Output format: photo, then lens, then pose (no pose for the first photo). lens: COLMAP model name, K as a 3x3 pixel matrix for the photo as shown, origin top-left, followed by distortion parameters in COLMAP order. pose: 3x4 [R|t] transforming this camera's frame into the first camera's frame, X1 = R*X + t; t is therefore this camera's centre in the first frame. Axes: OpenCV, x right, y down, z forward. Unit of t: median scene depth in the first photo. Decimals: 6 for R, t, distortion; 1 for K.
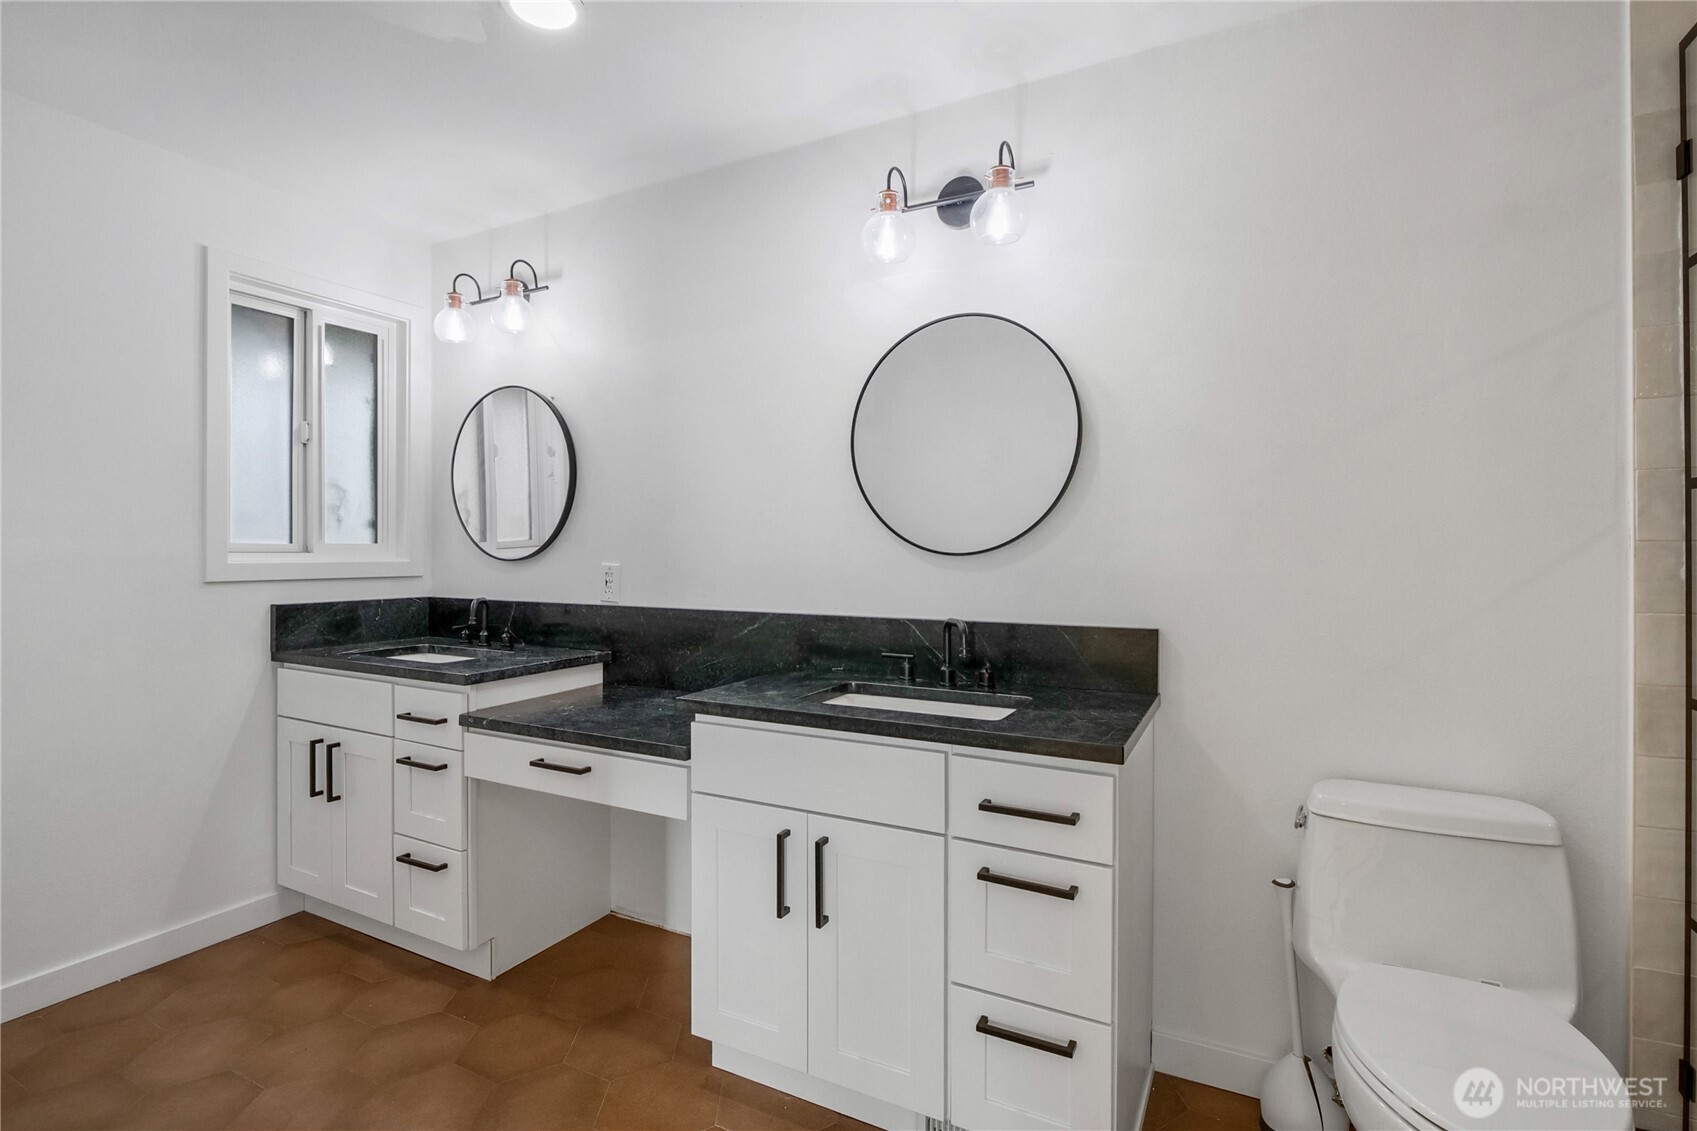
lens RADIAL K [[807.7, 0, 852.6], [0, 807.7, 557.5], [0, 0, 1]] dist [-0.010577, 0.000271]
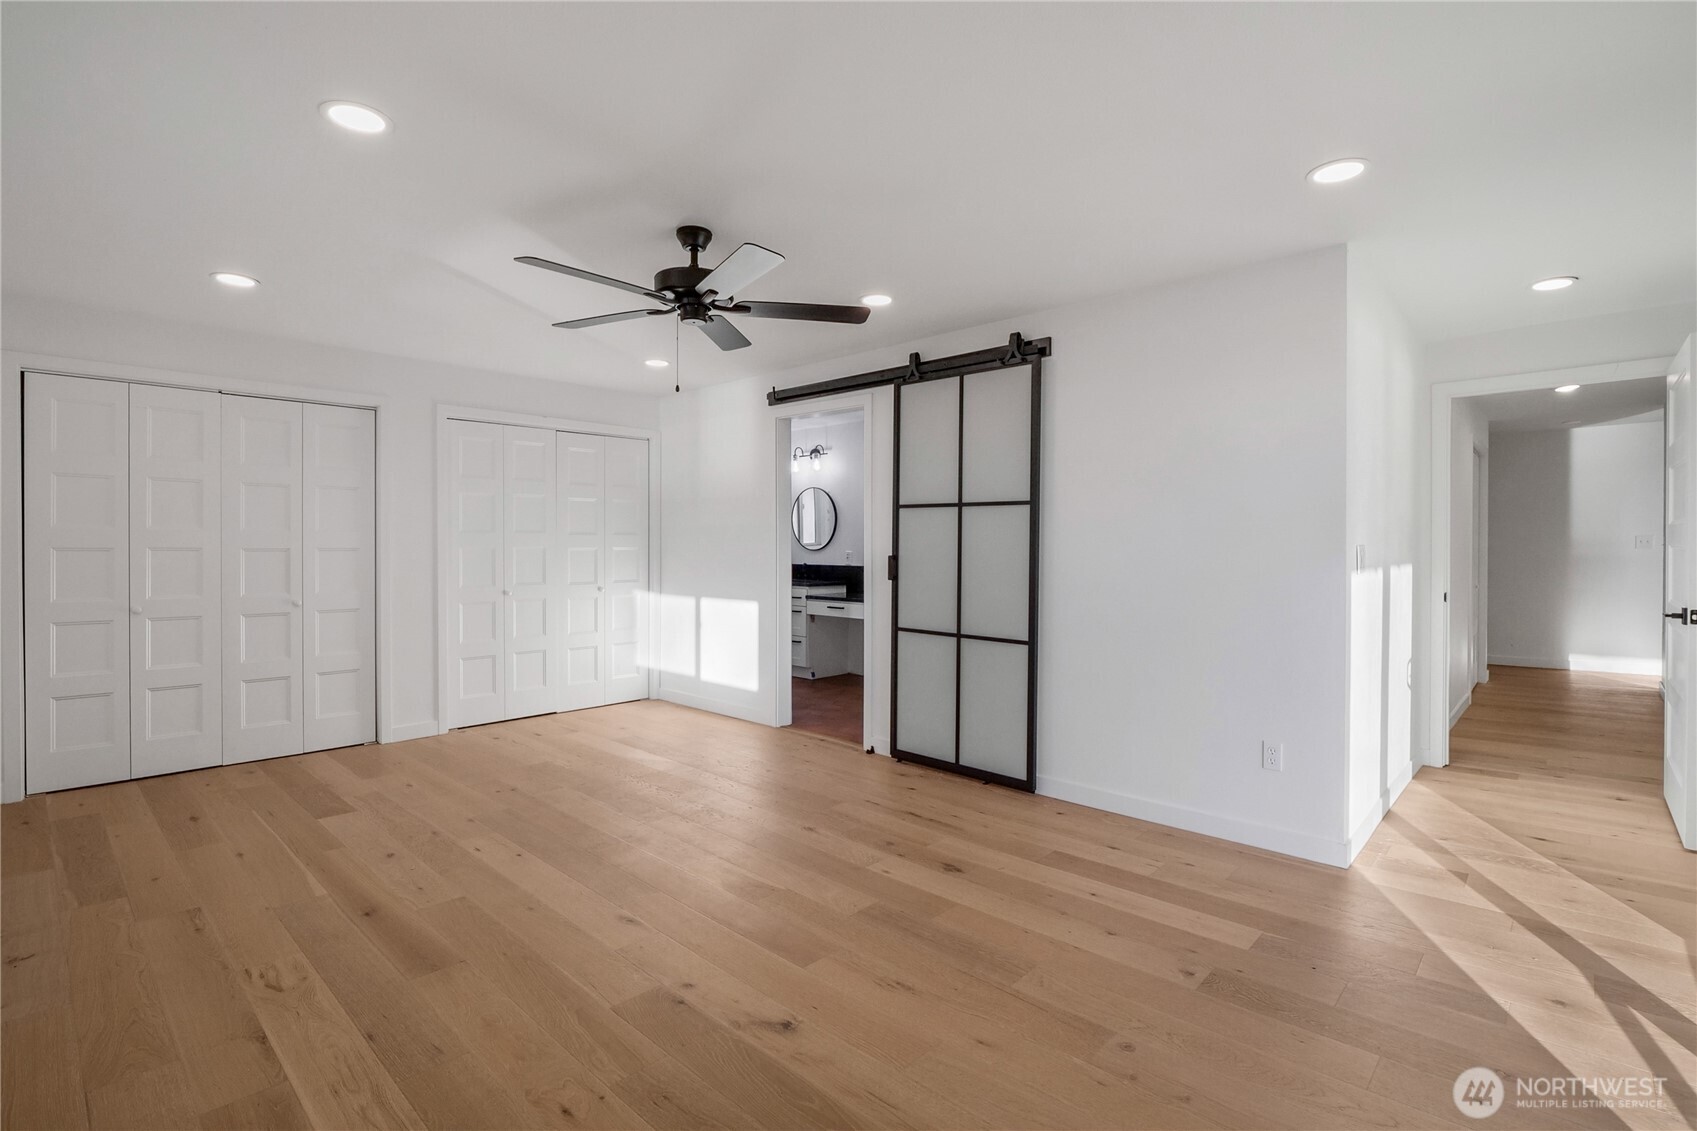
lens RADIAL K [[807.7, 0, 852.6], [0, 807.7, 557.5], [0, 0, 1]] dist [-0.010577, 0.000271]
pose [[0.962306, 0.006589, -0.271890, 0.511735], [-0.004795, 0.999962, 0.007260, 0.009768], [0.271927, -0.005683, 0.962301, -1.816489]]
